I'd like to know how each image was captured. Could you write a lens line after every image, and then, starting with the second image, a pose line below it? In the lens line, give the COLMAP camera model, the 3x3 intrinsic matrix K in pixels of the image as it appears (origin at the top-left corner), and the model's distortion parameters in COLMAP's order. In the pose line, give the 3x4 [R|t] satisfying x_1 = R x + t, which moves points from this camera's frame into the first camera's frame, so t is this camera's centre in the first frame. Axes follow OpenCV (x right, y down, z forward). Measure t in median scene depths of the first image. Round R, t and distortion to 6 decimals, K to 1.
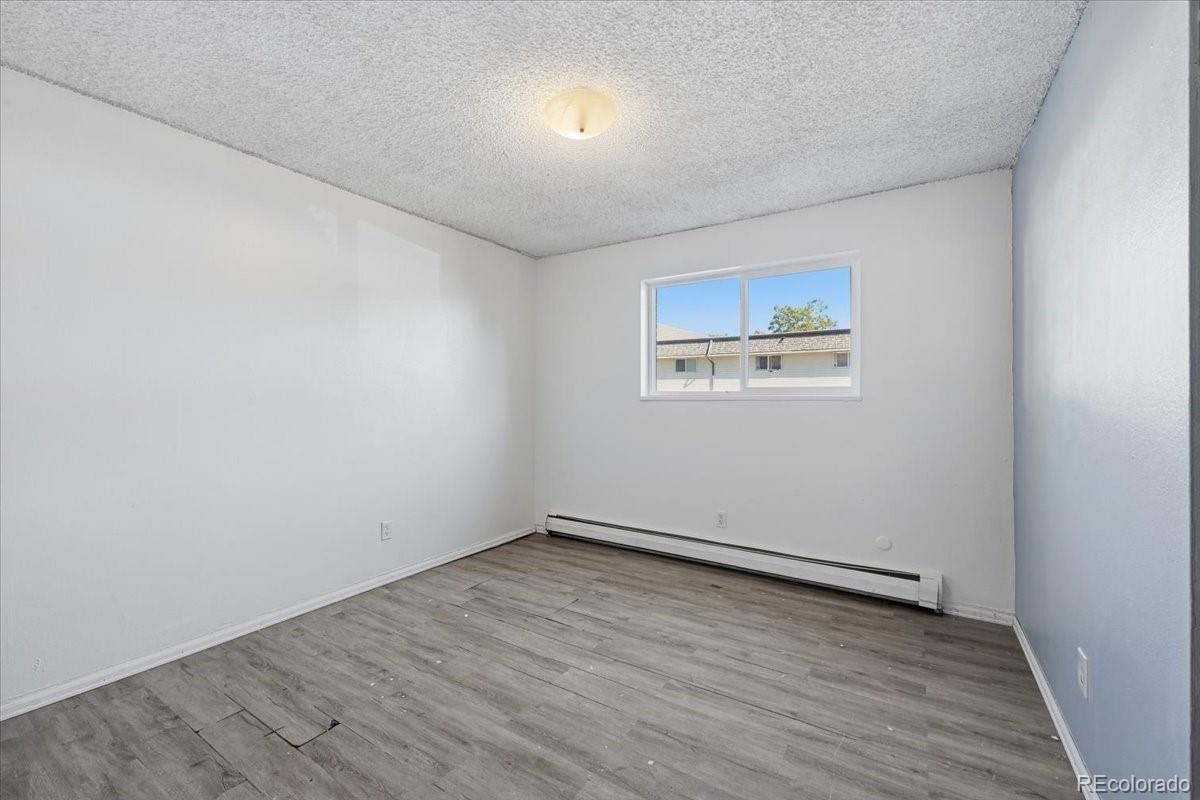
lens RADIAL K [[494.3, 0, 598.1], [0, 494.3, 397.3], [0, 0, 1]] dist [-0.000830, -0.000272]
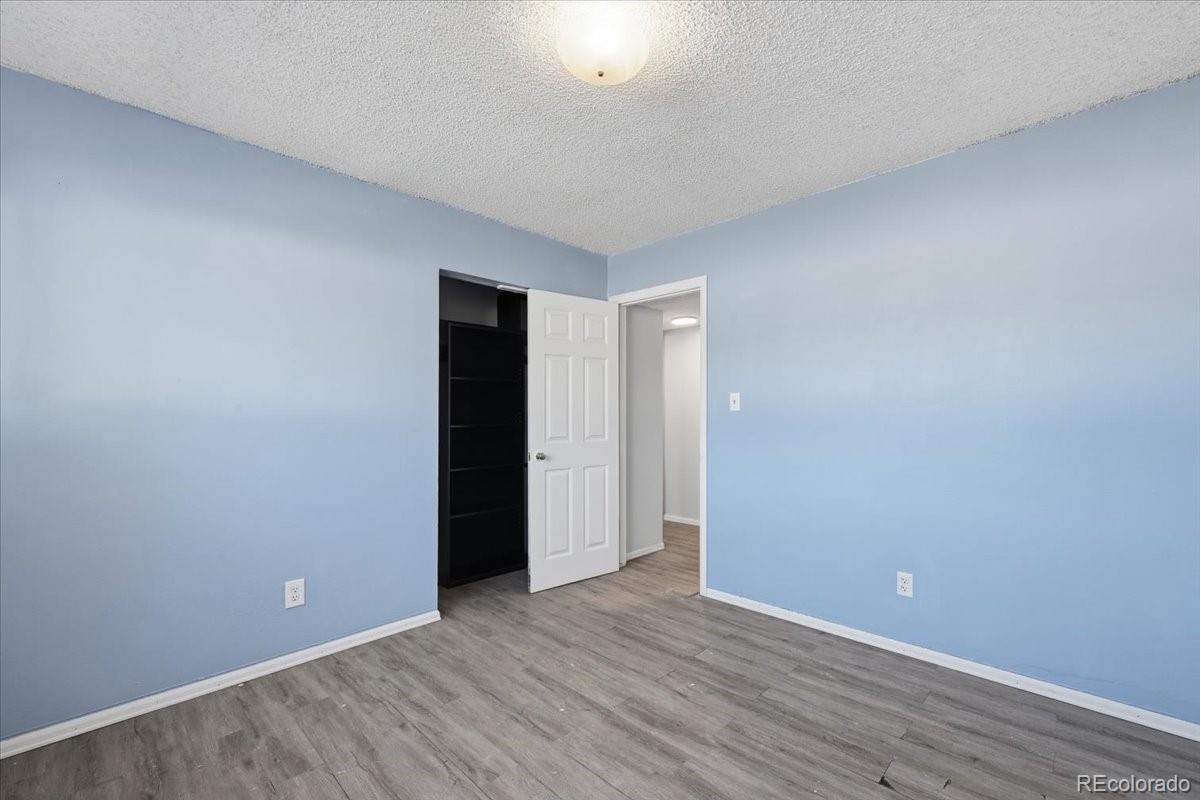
lens RADIAL K [[494.3, 0, 602.0], [0, 494.3, 403.4], [0, 0, 1]] dist [-0.000830, -0.000272]
pose [[-0.978933, 0.002476, 0.204168, -0.225402], [0.001353, 0.999983, -0.005642, -0.014502], [-0.204179, -0.005247, -0.978920, 2.020336]]
